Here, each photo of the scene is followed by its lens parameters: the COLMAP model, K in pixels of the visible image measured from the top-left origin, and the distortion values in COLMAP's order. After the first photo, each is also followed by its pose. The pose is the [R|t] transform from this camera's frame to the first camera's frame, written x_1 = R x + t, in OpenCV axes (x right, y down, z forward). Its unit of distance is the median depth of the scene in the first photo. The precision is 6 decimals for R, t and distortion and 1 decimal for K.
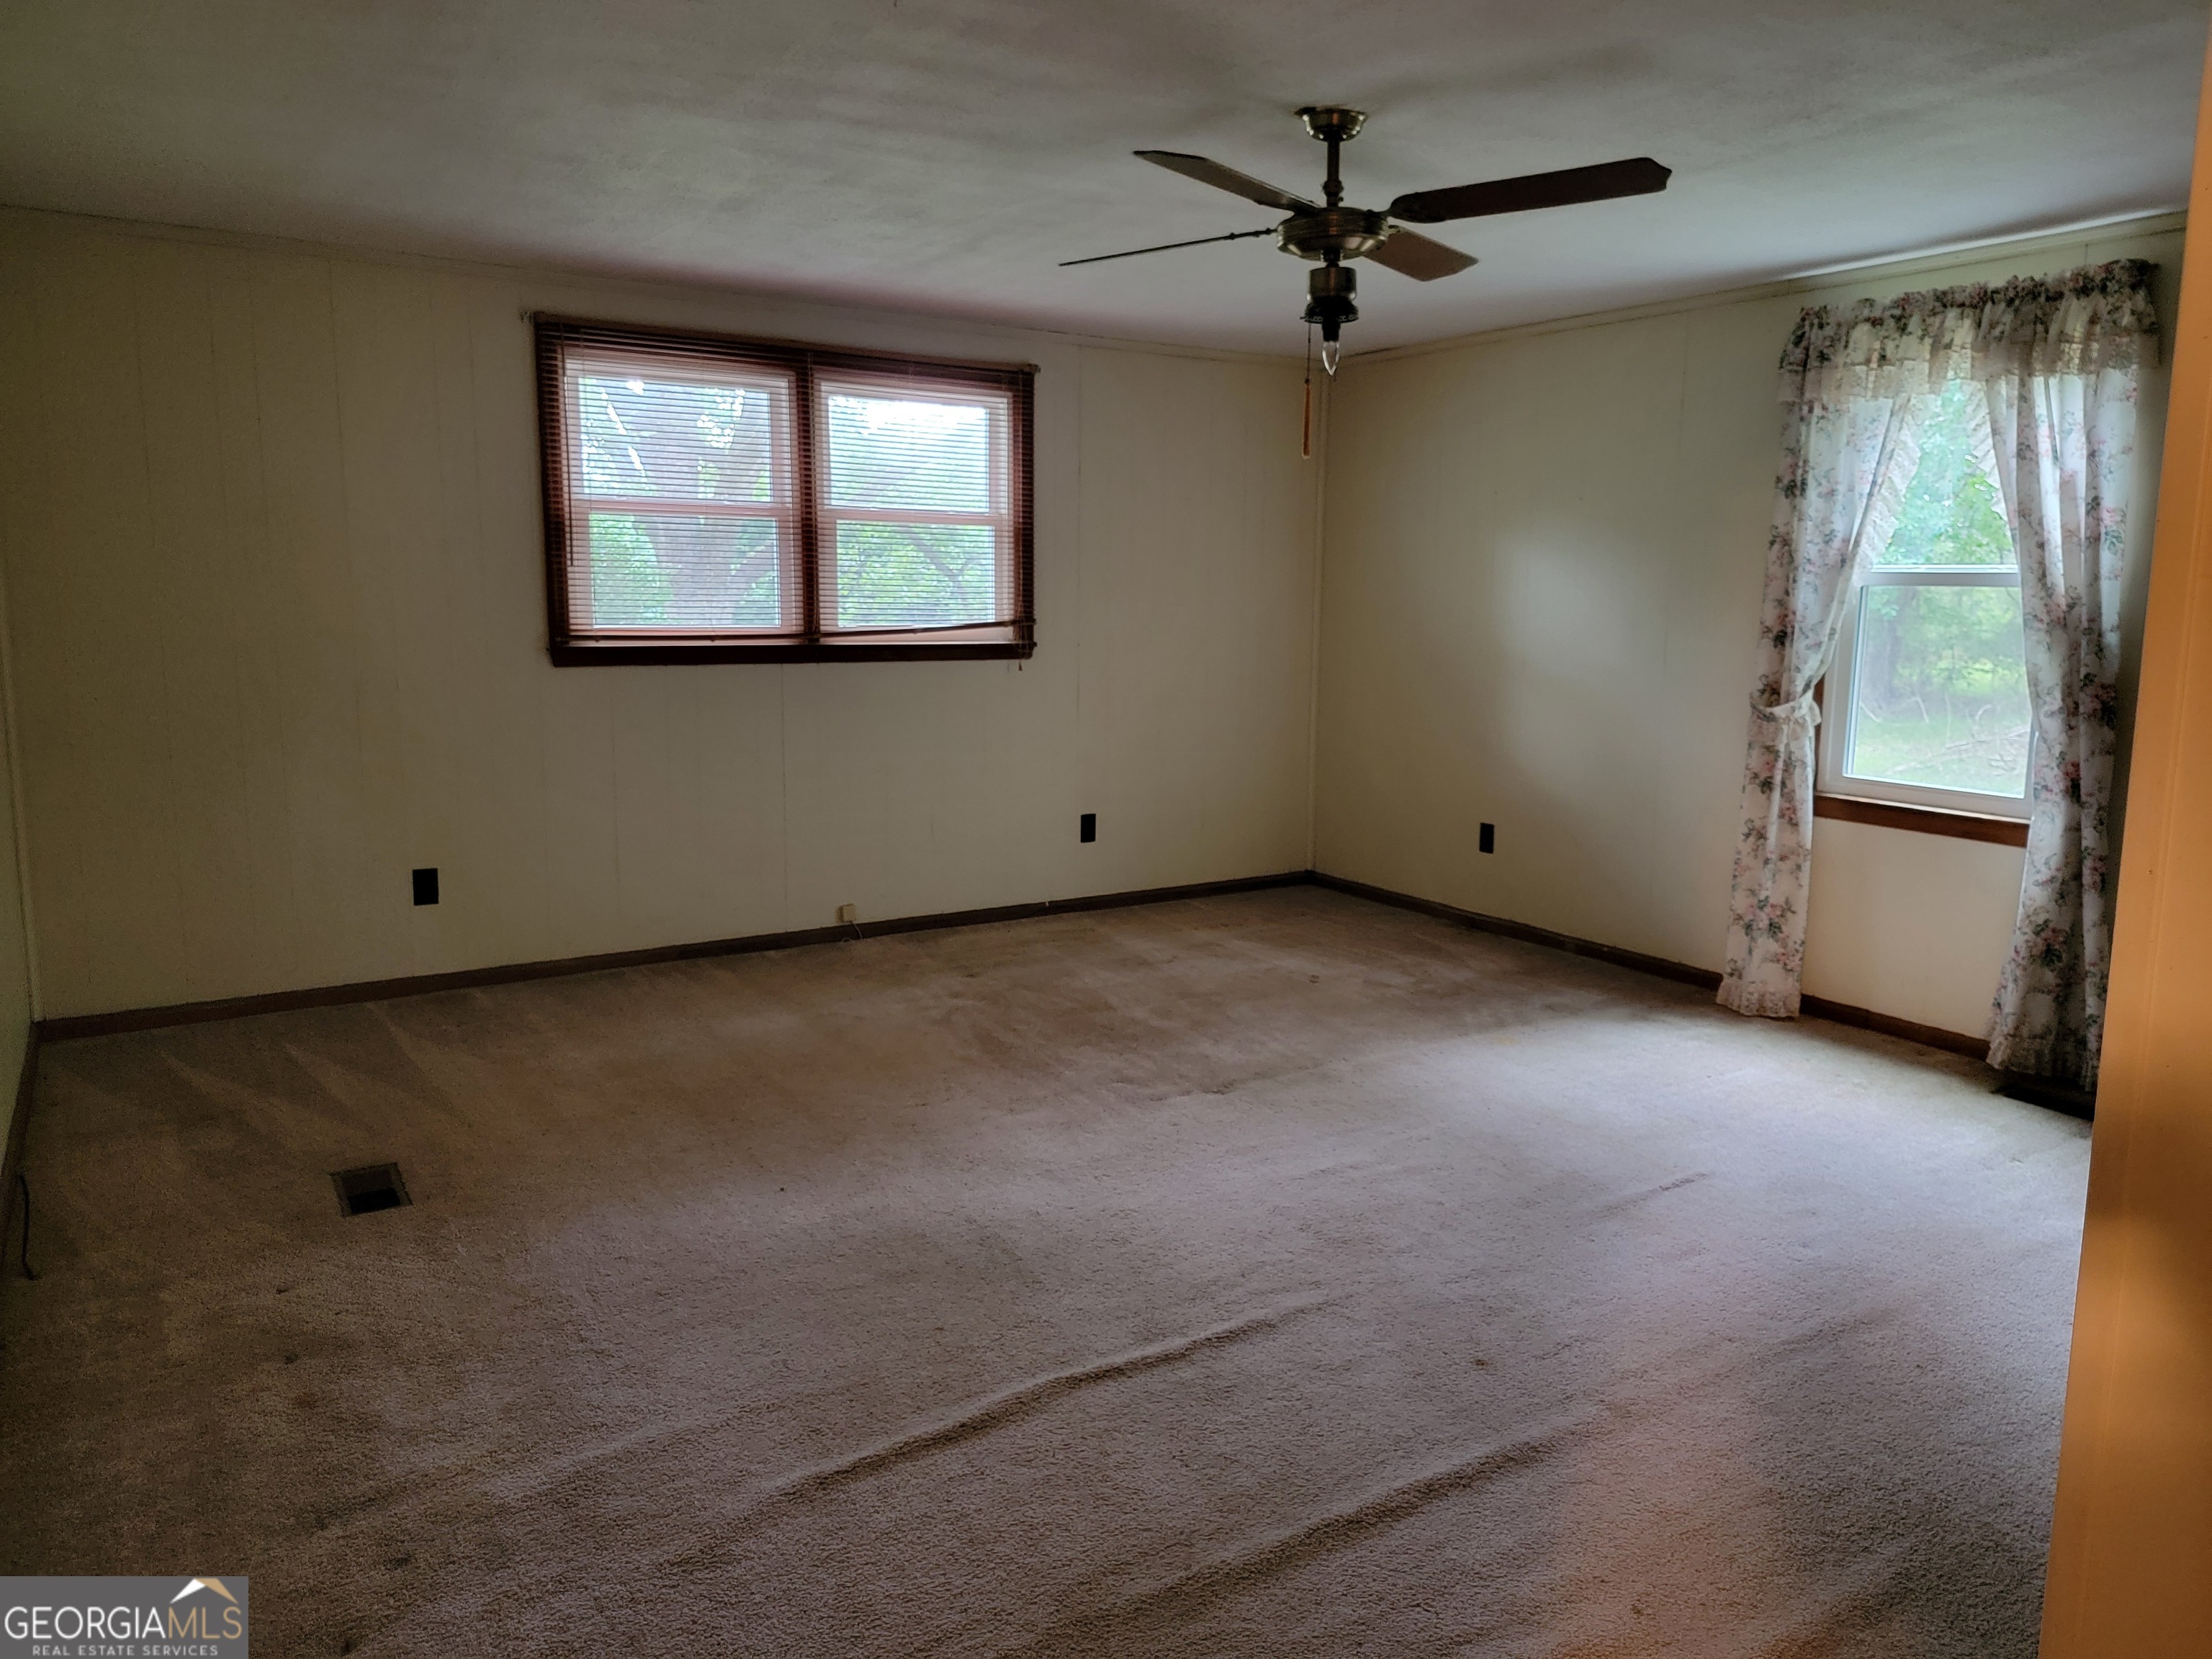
lens RADIAL K [[1542.1, 0, 1113.4], [0, 1542.1, 822.2], [0, 0, 1]] dist [0.096350, -0.085257]
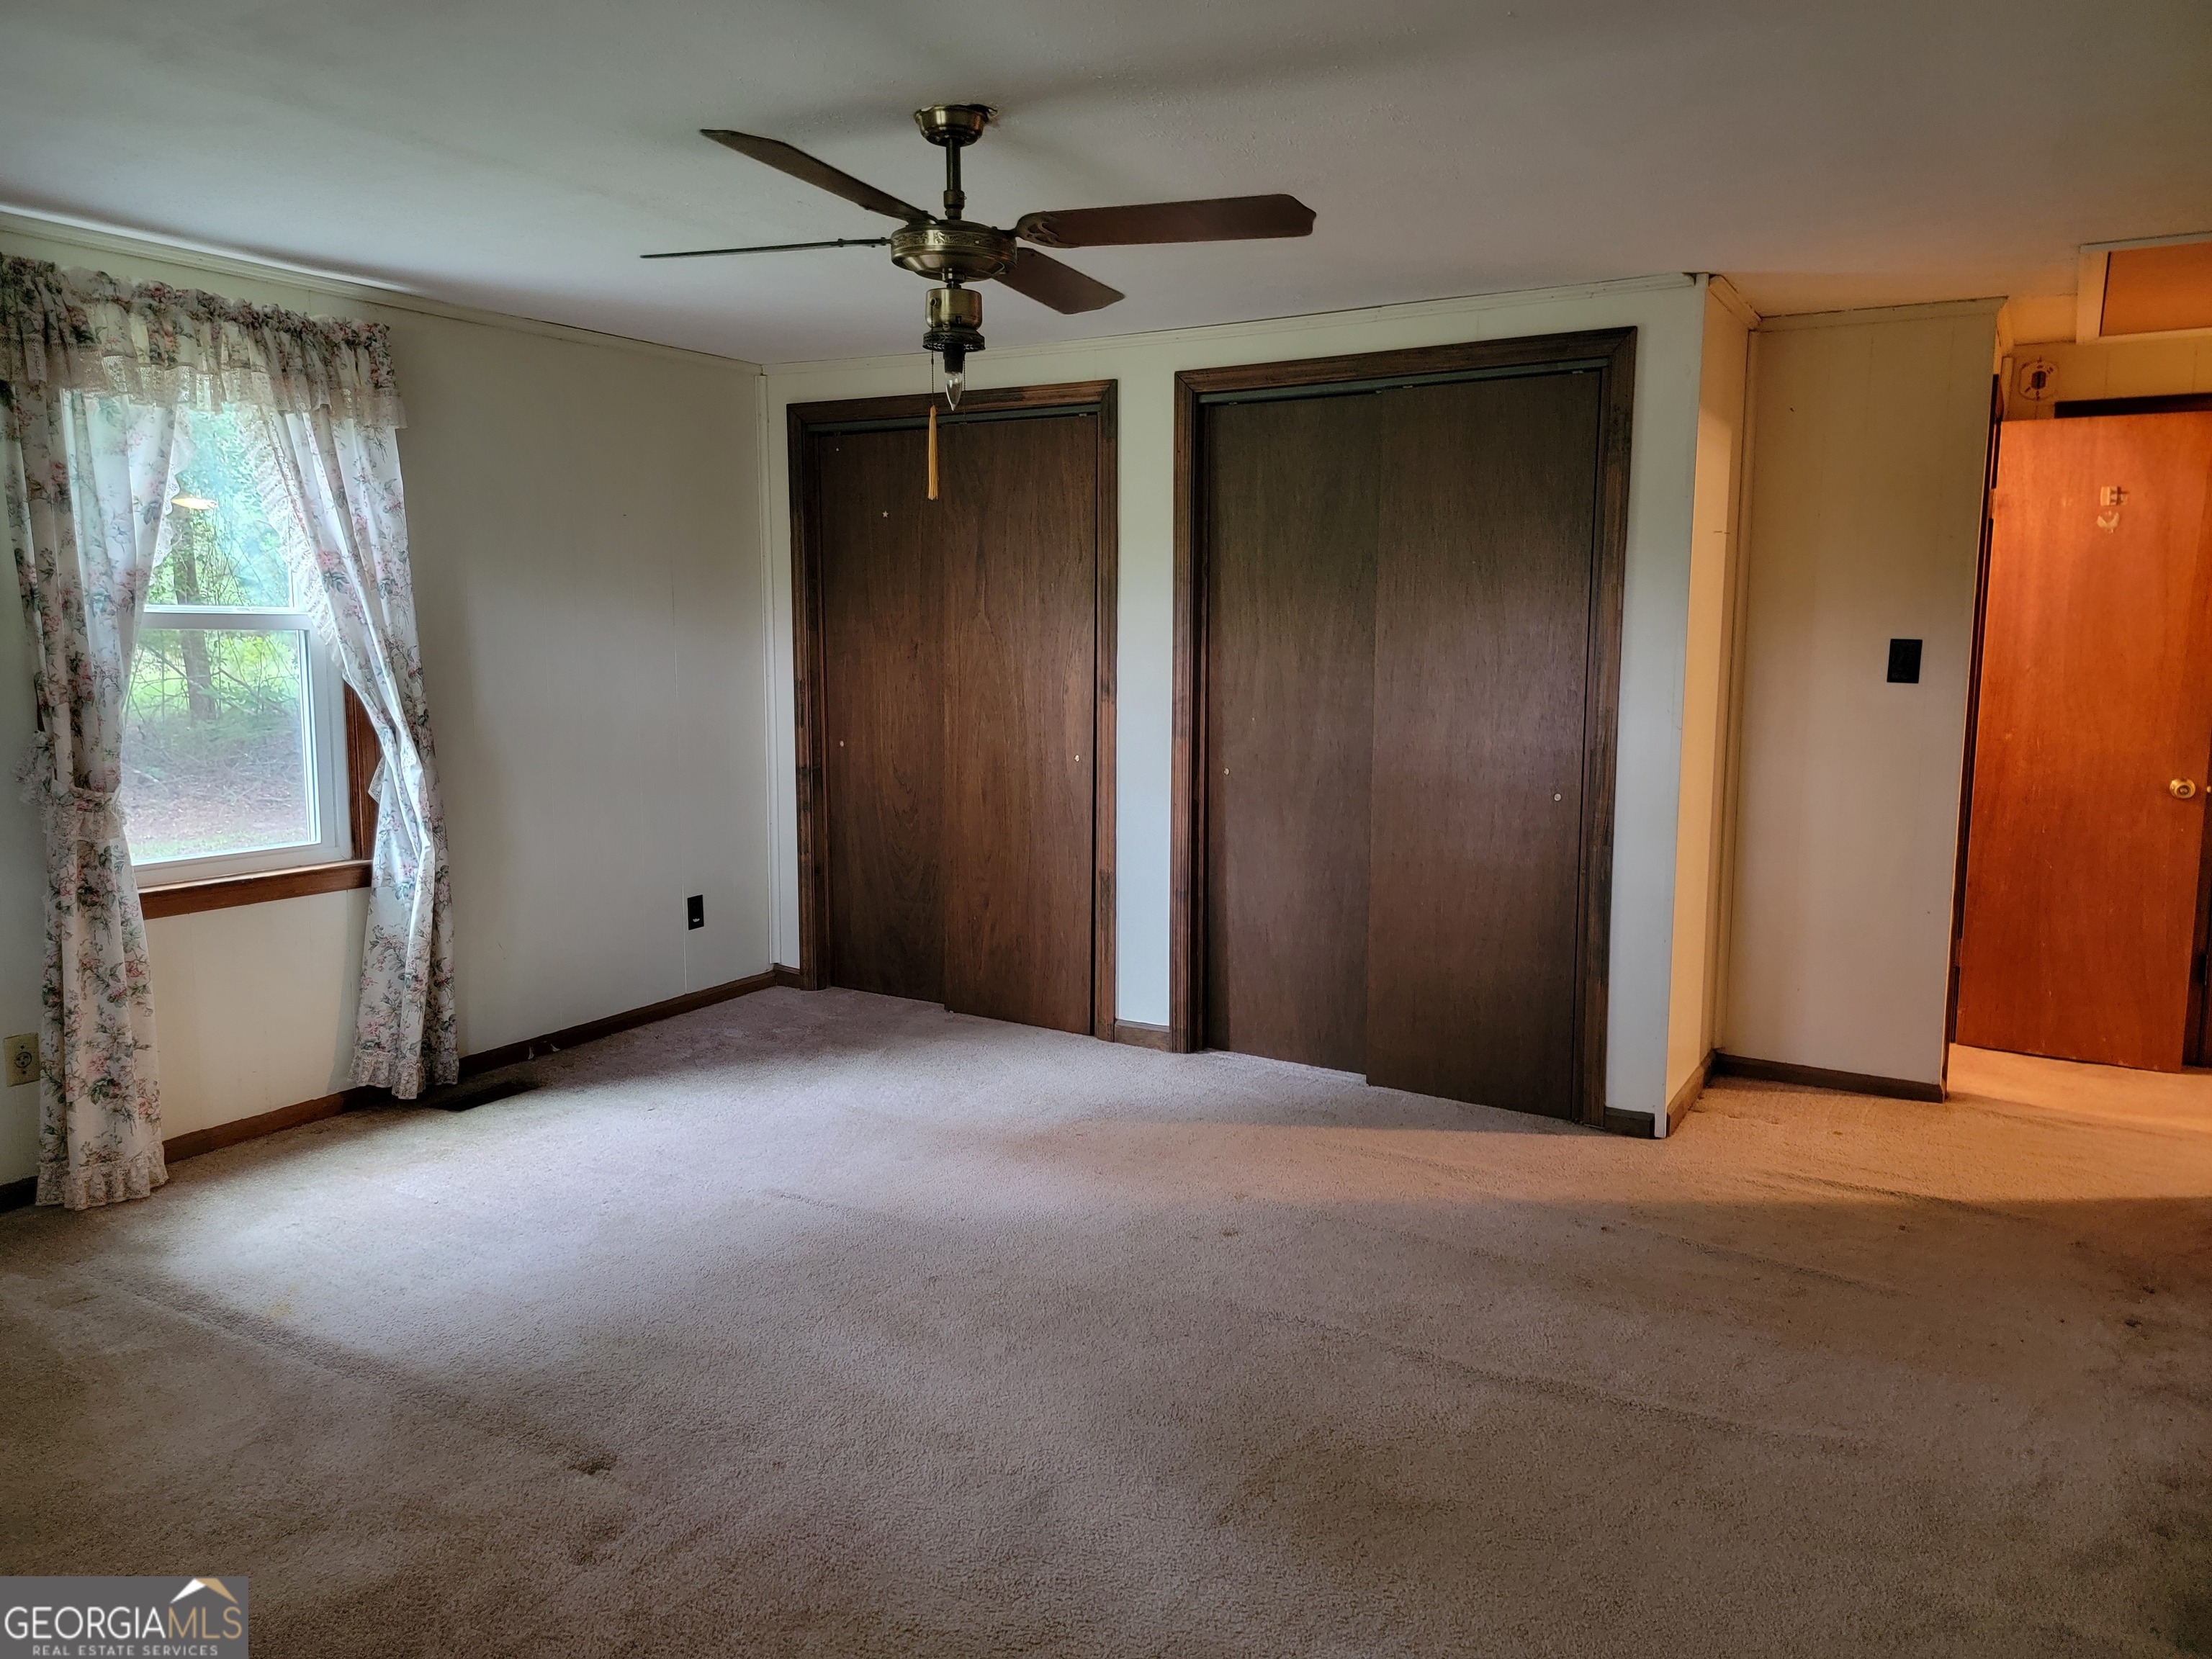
lens RADIAL K [[1542.1, 0, 1113.4], [0, 1542.1, 822.2], [0, 0, 1]] dist [0.096350, -0.085257]
pose [[-0.463391, -0.116716, 0.878434, -0.519717], [0.143687, 0.968274, 0.204450, -0.158927], [-0.874427, 0.220960, -0.431919, 1.001714]]
